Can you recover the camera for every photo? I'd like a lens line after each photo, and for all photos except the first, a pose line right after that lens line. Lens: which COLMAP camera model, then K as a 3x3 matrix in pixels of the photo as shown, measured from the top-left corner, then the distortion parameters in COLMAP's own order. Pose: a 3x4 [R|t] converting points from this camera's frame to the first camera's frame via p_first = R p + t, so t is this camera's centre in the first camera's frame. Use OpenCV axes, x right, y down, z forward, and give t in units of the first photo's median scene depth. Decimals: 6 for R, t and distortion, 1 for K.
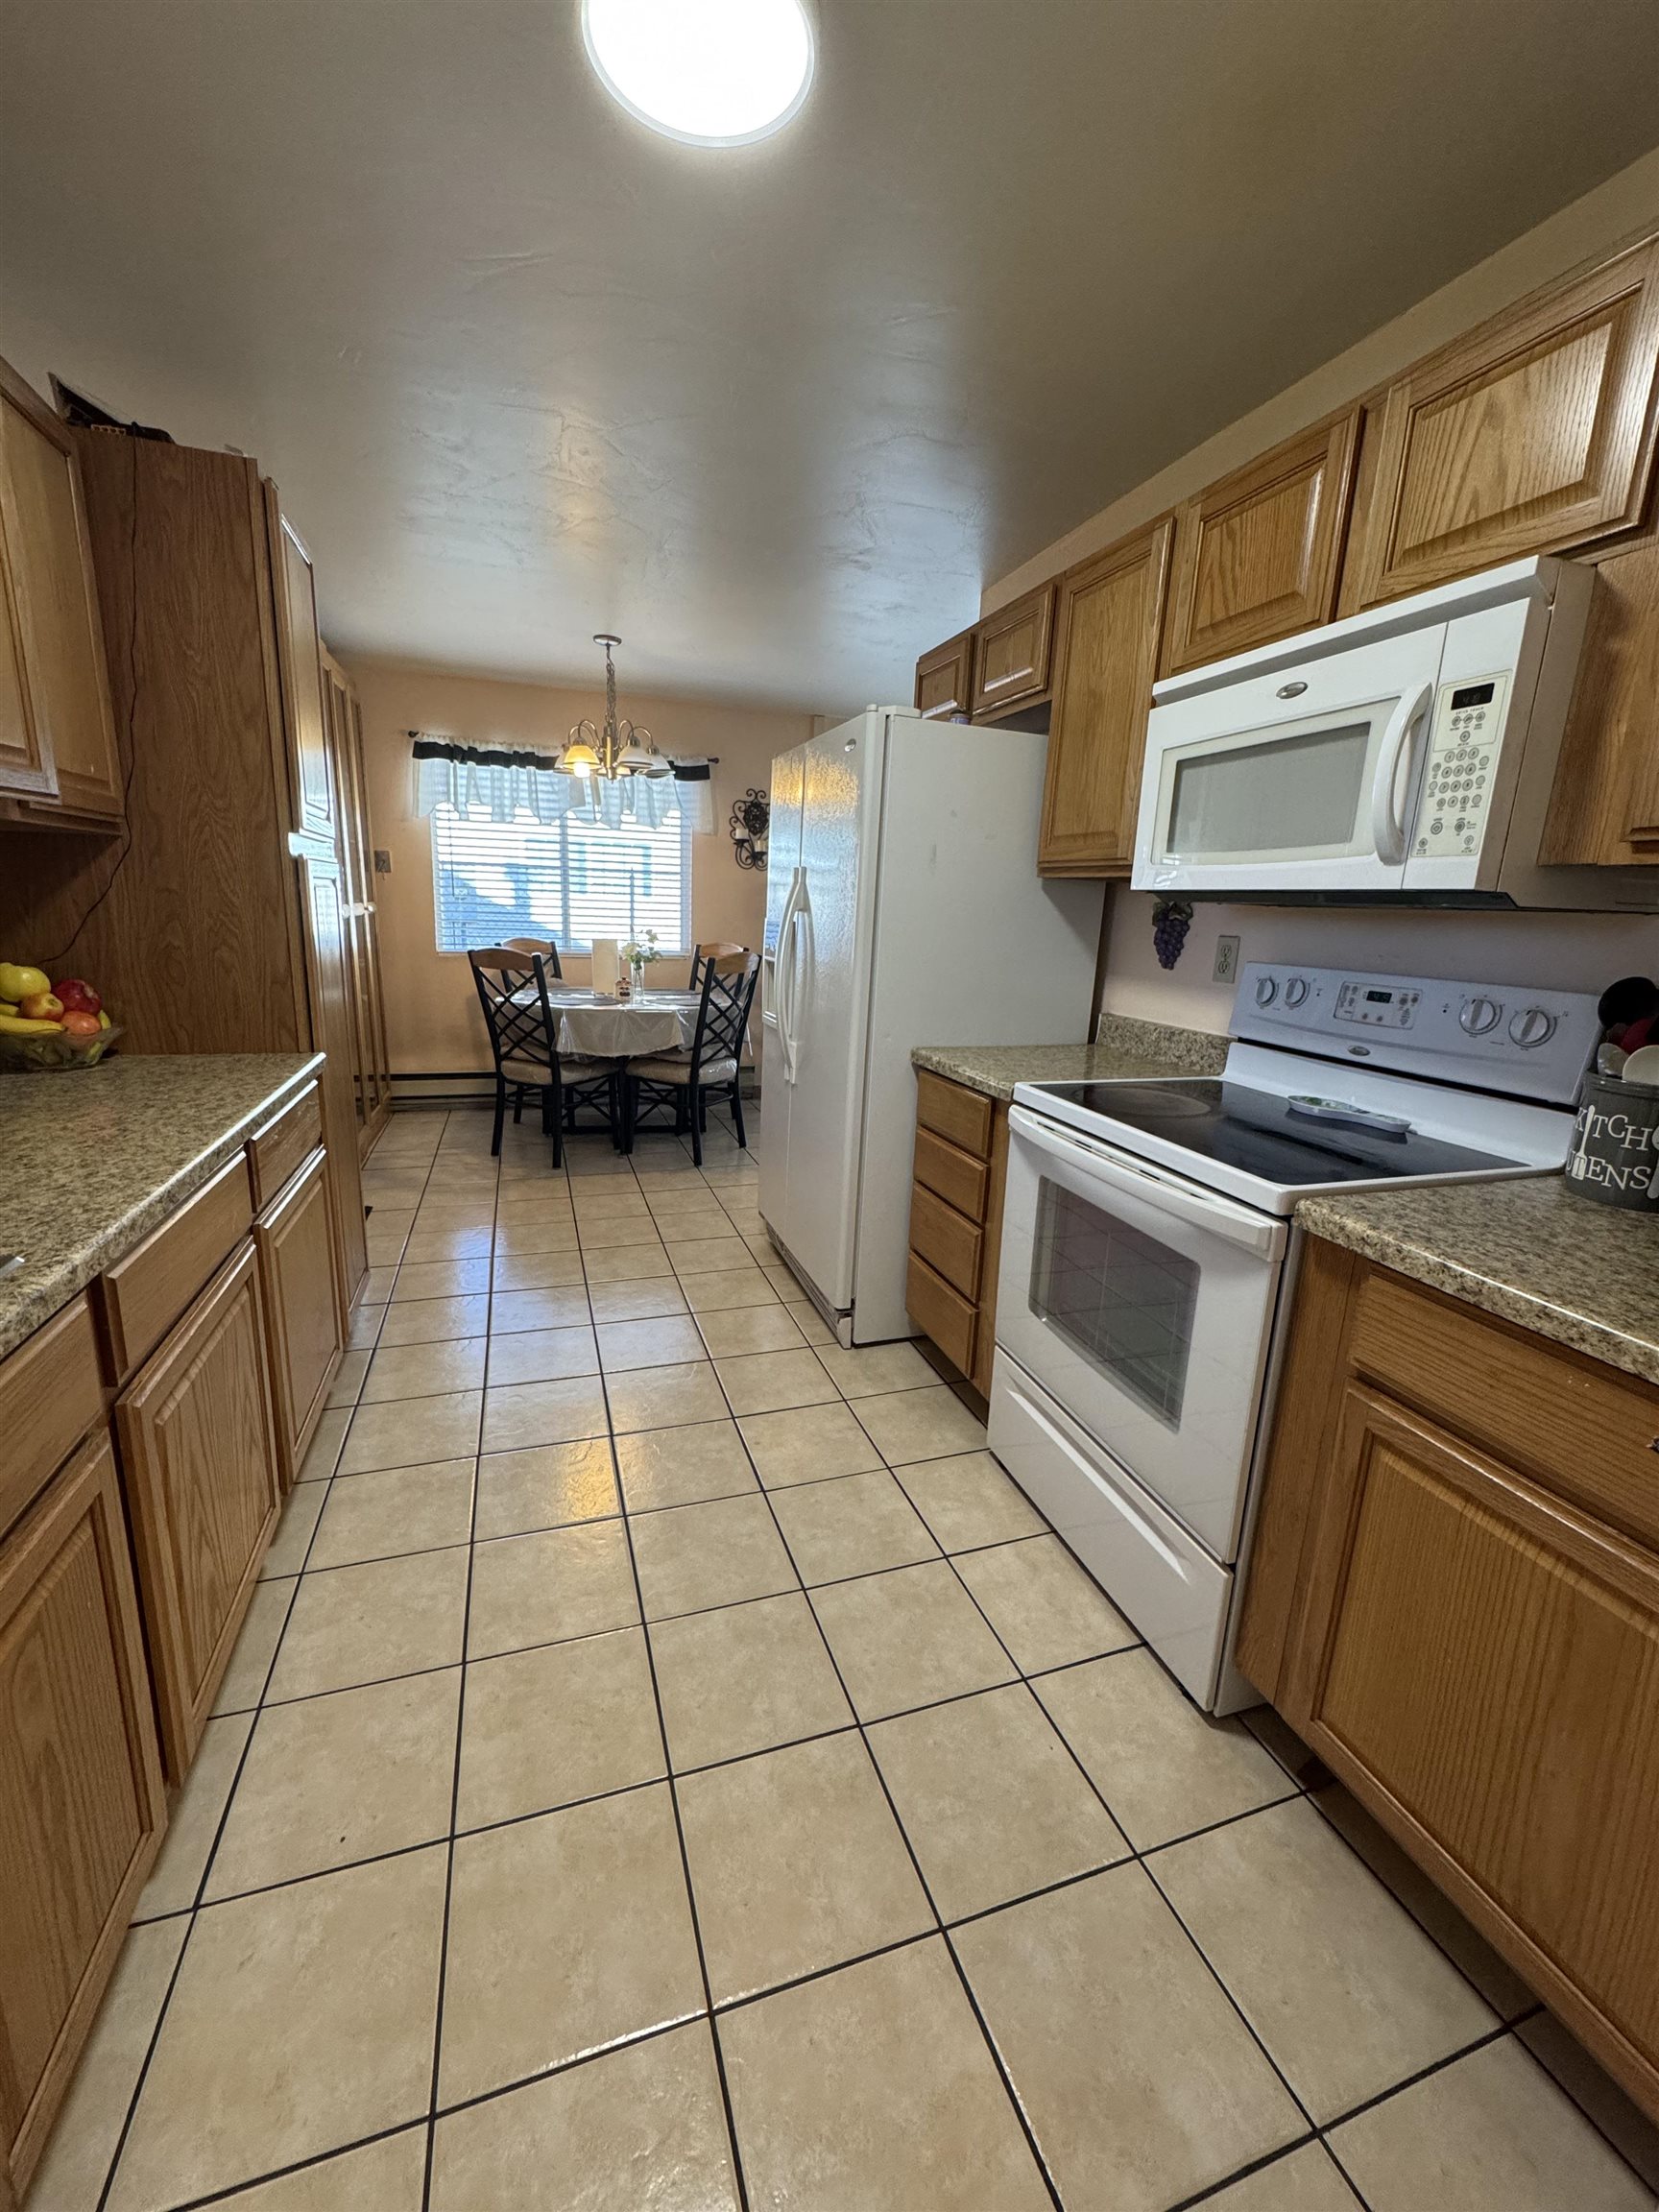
lens RADIAL K [[880.4, 0, 831.6], [0, 880.4, 1103.6], [0, 0, 1]] dist [-0.003442, -0.000187]
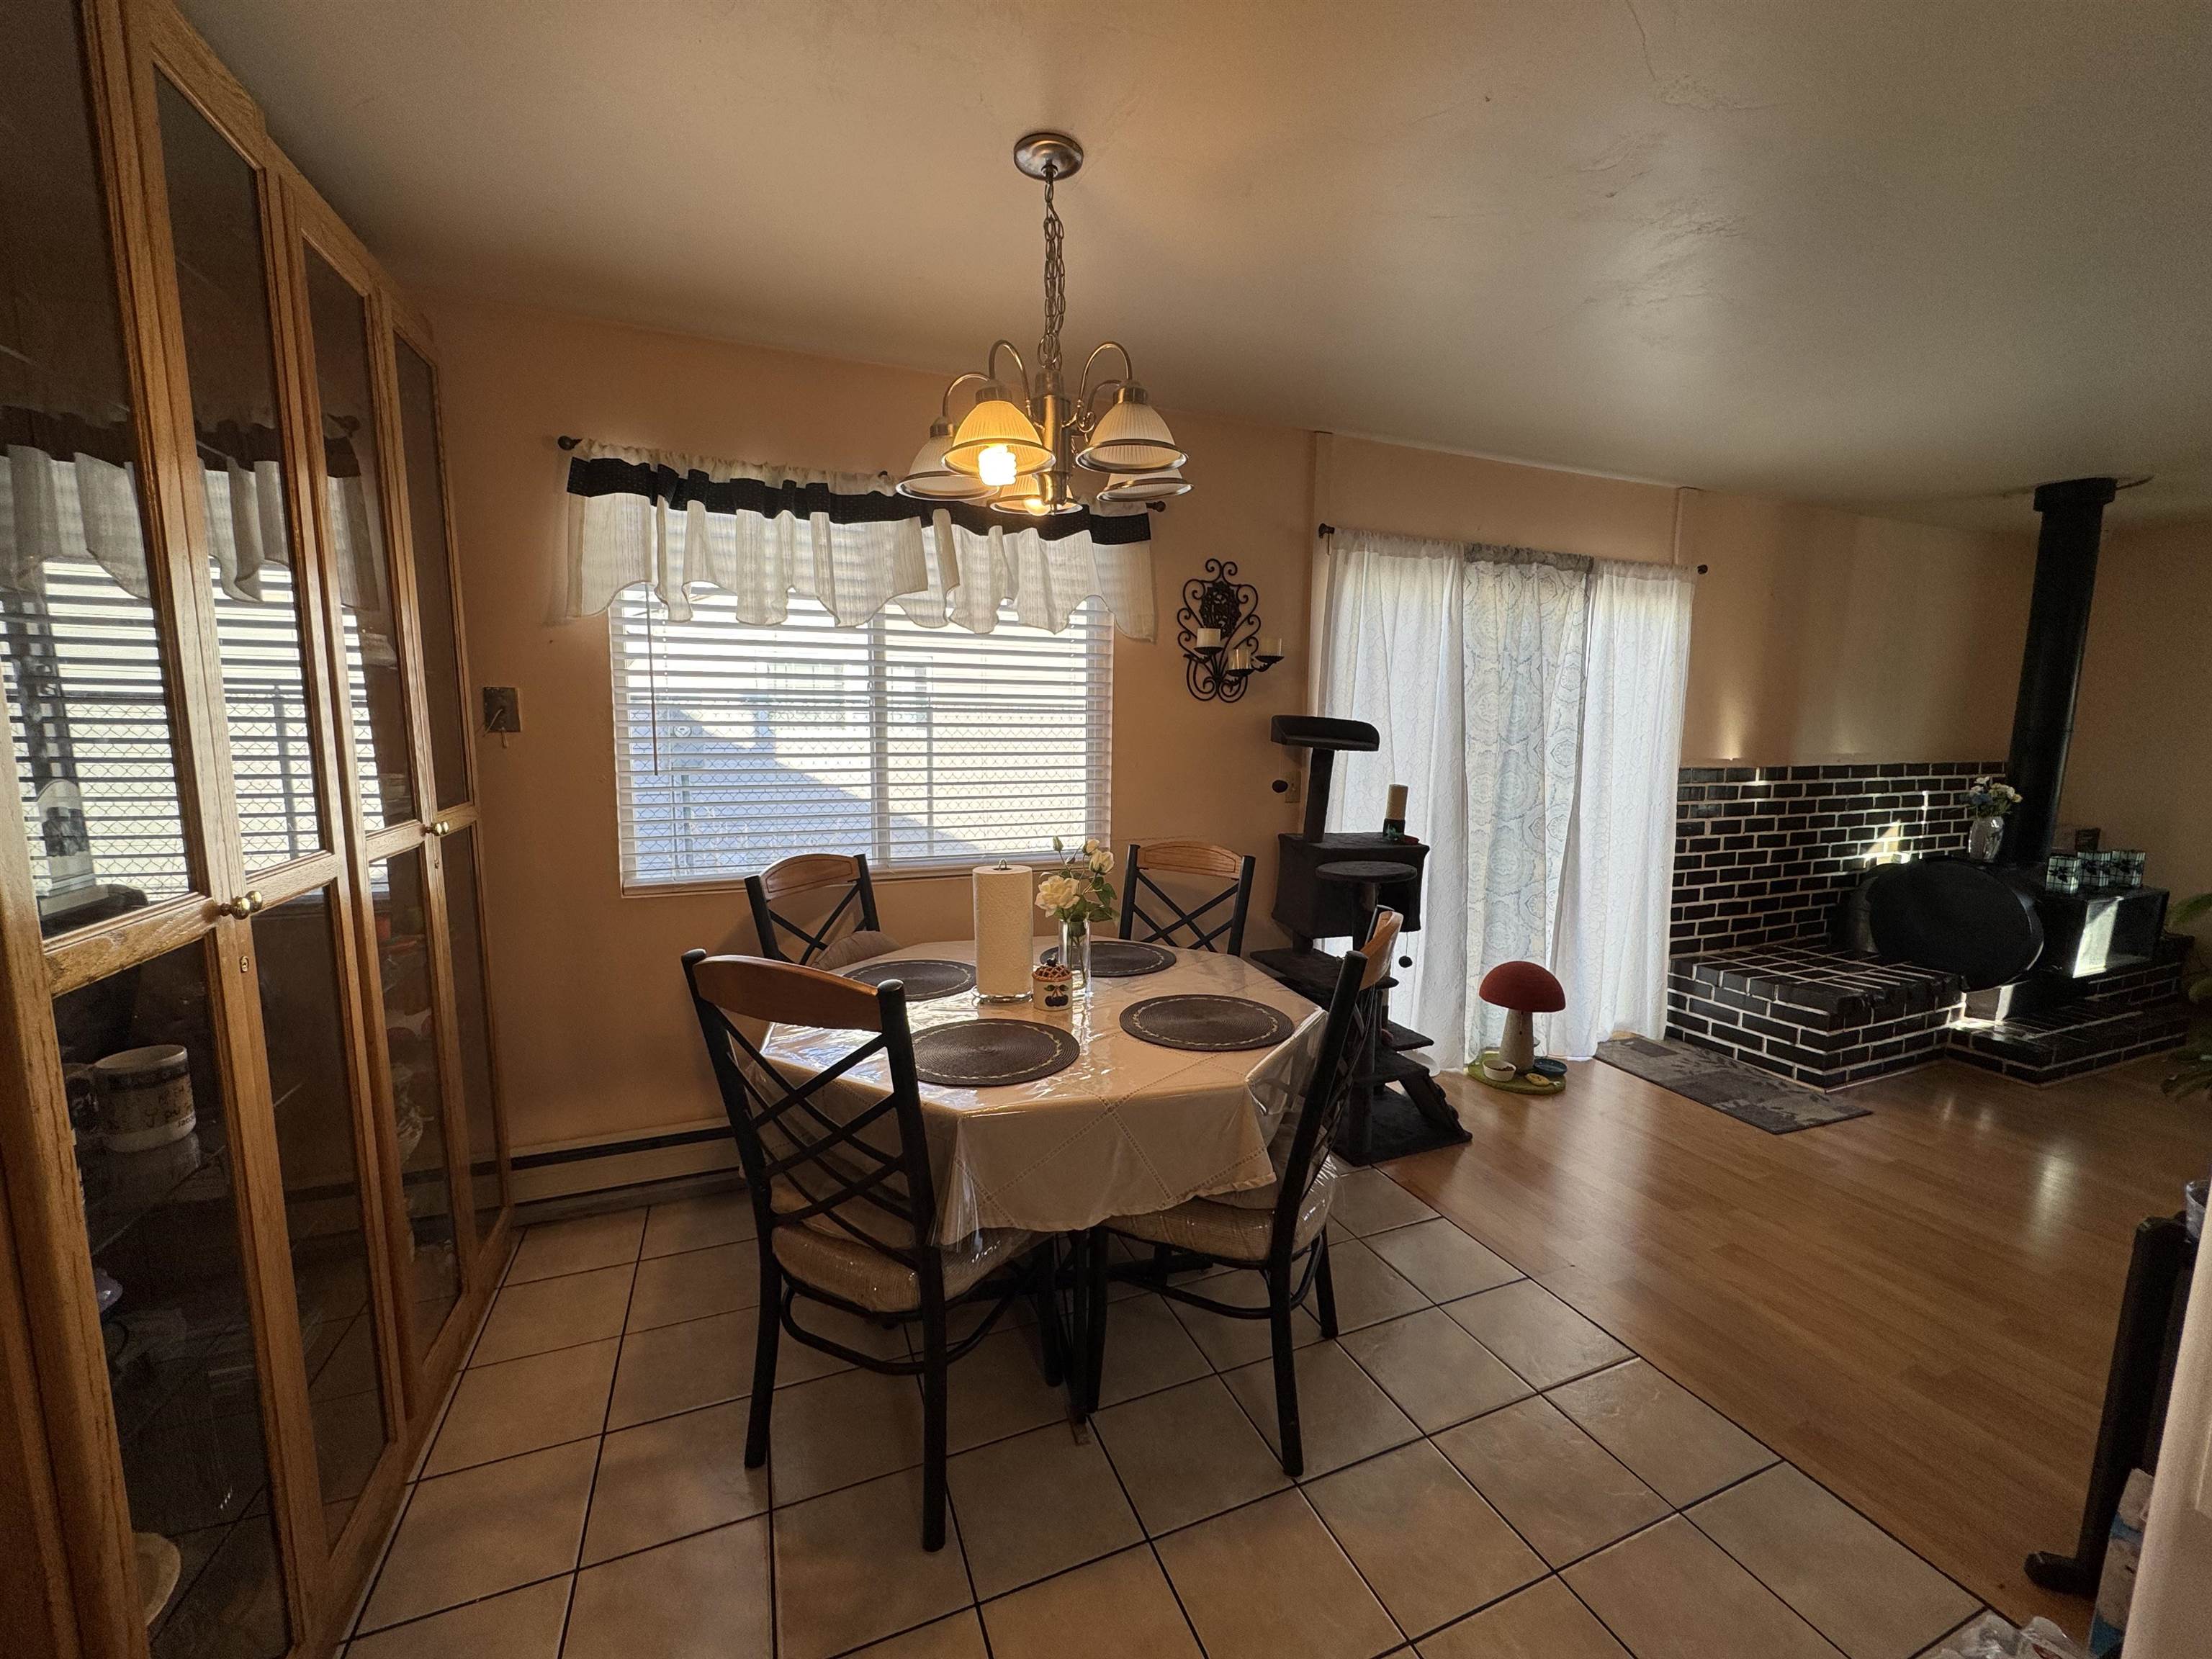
lens RADIAL K [[880.4, 0, 1129.7], [0, 880.4, 830.6], [0, 0, 1]] dist [-0.003442, -0.000187]
pose [[0.997095, -0.036709, 0.066734, -0.247881], [0.042950, 0.994587, -0.094618, -0.180480], [-0.062899, 0.097209, 0.993274, 0.613557]]
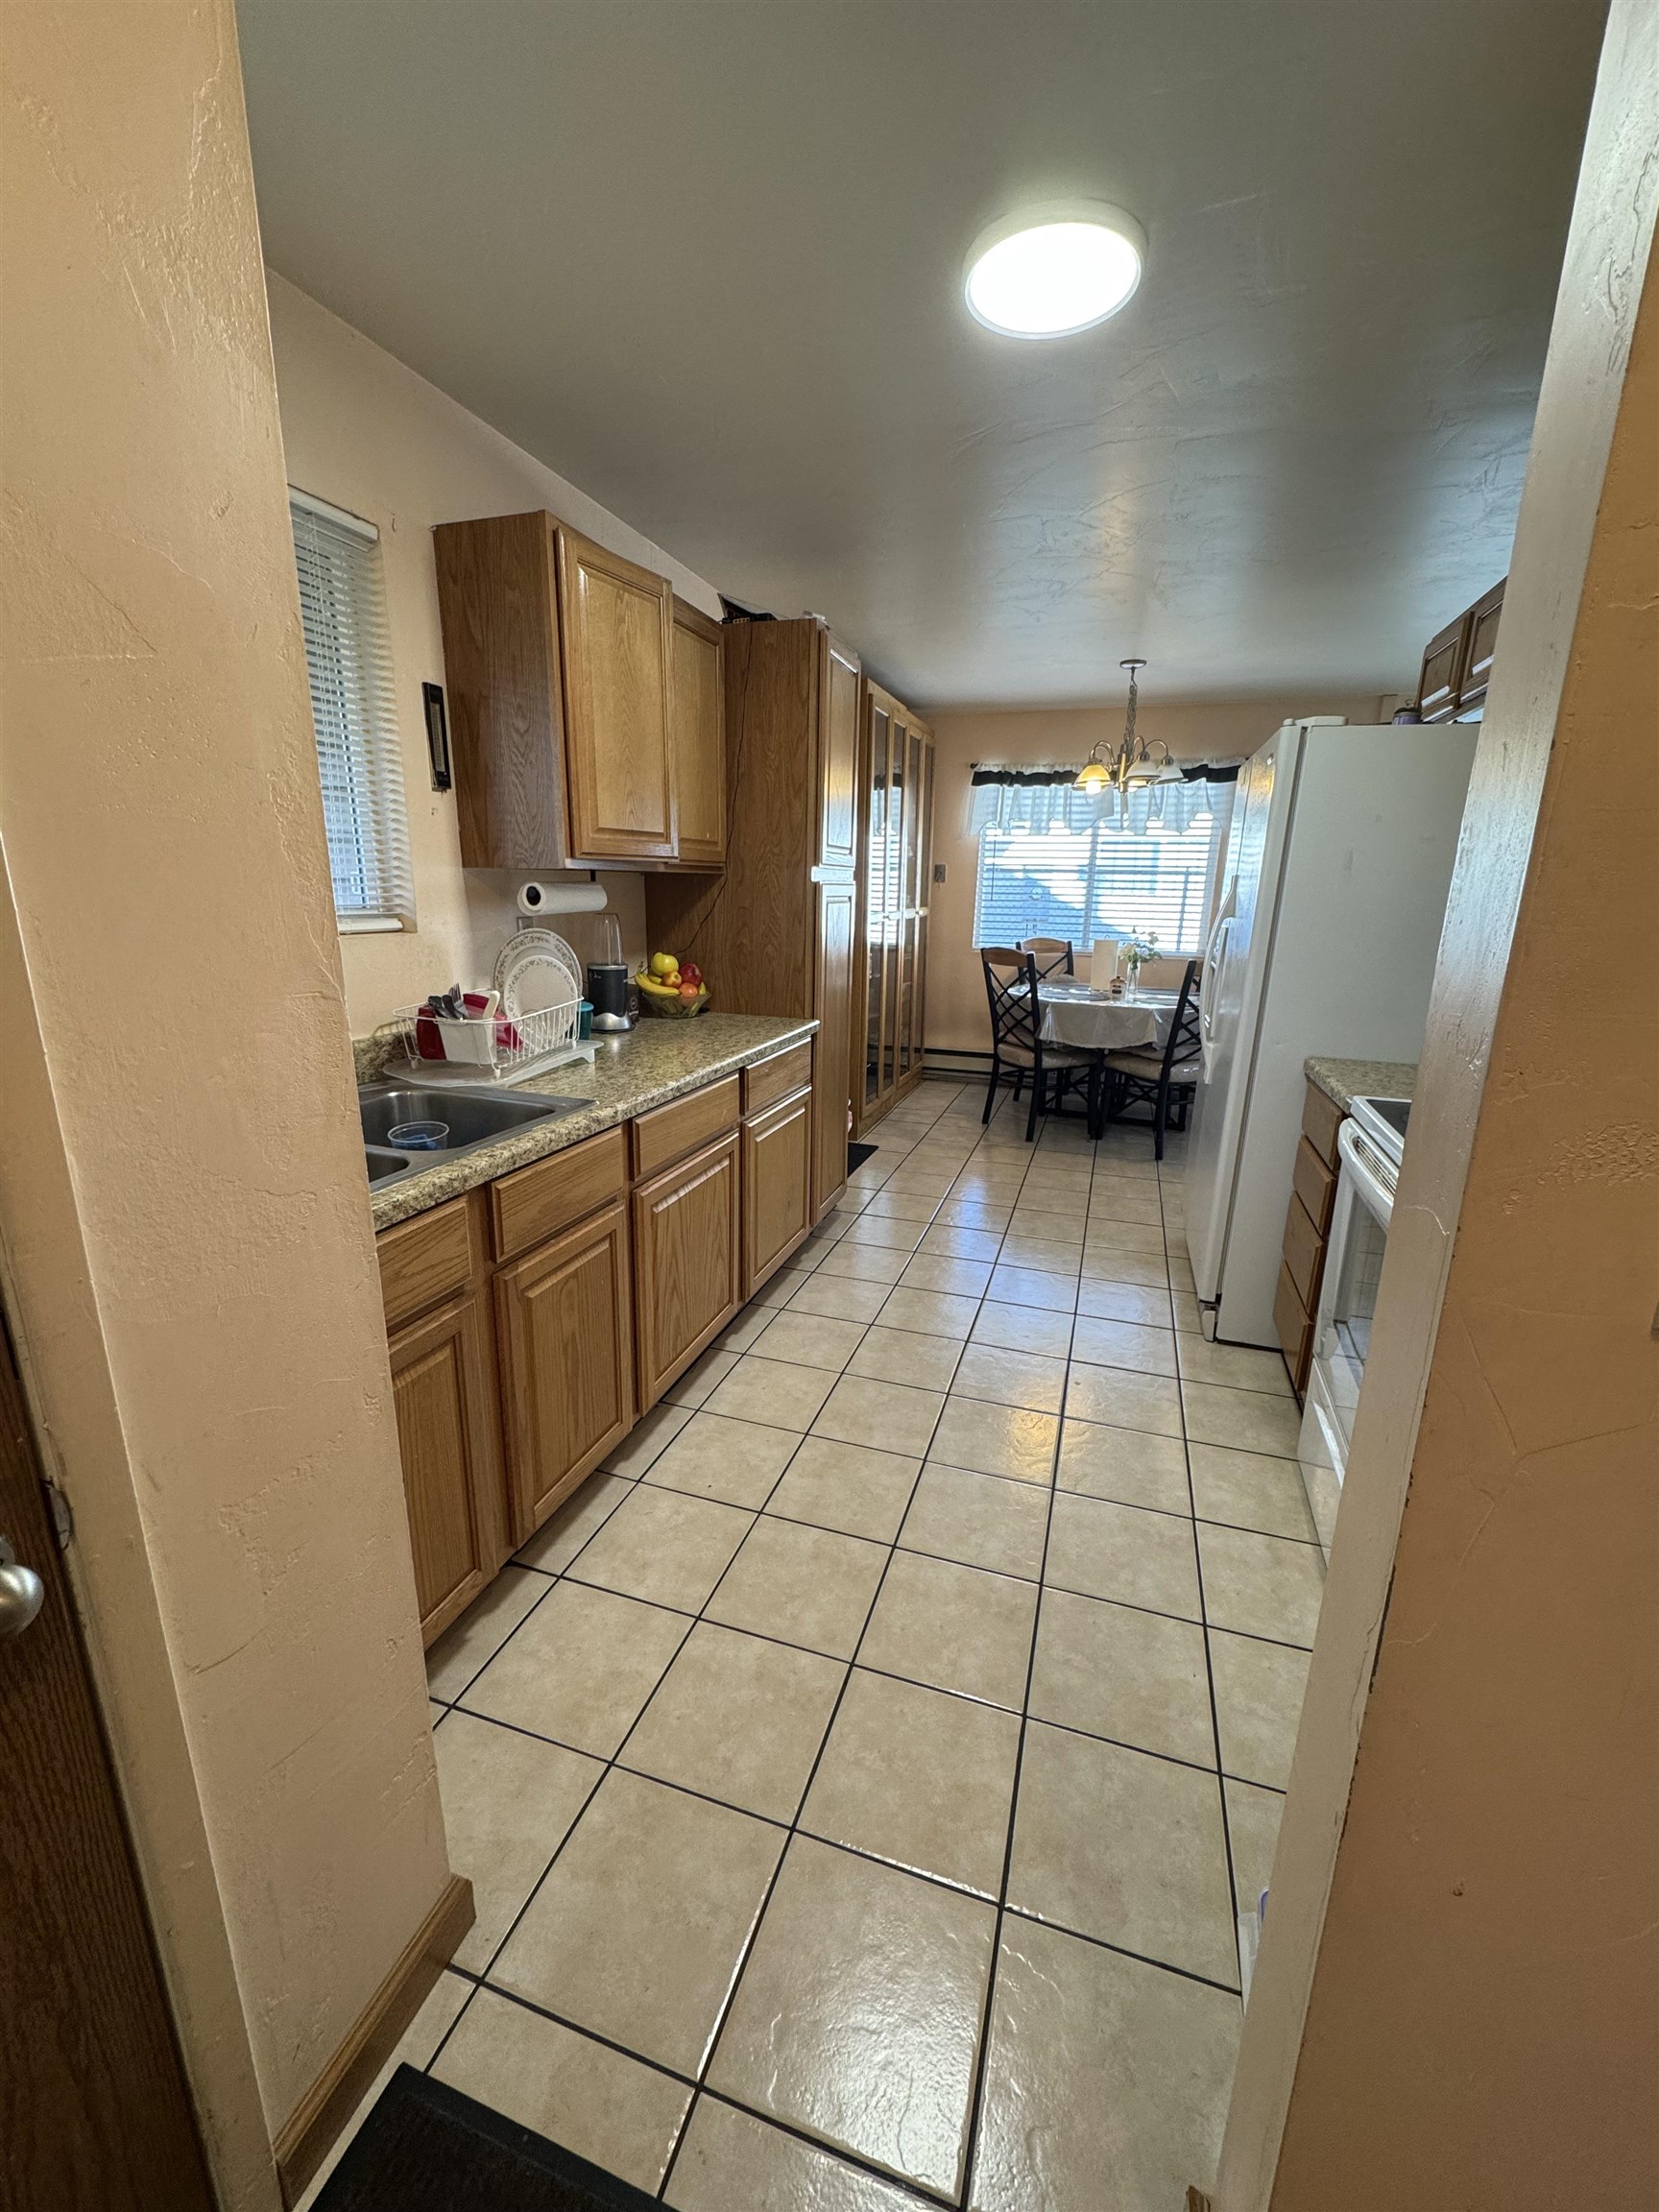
lens RADIAL K [[880.4, 0, 832.0], [0, 880.4, 1102.9], [0, 0, 1]] dist [-0.003442, -0.000187]
pose [[0.797776, 0.122680, -0.590341, 0.149434], [-0.120700, 0.991758, 0.042988, 0.005799], [0.590749, 0.036960, 0.806009, -0.066287]]
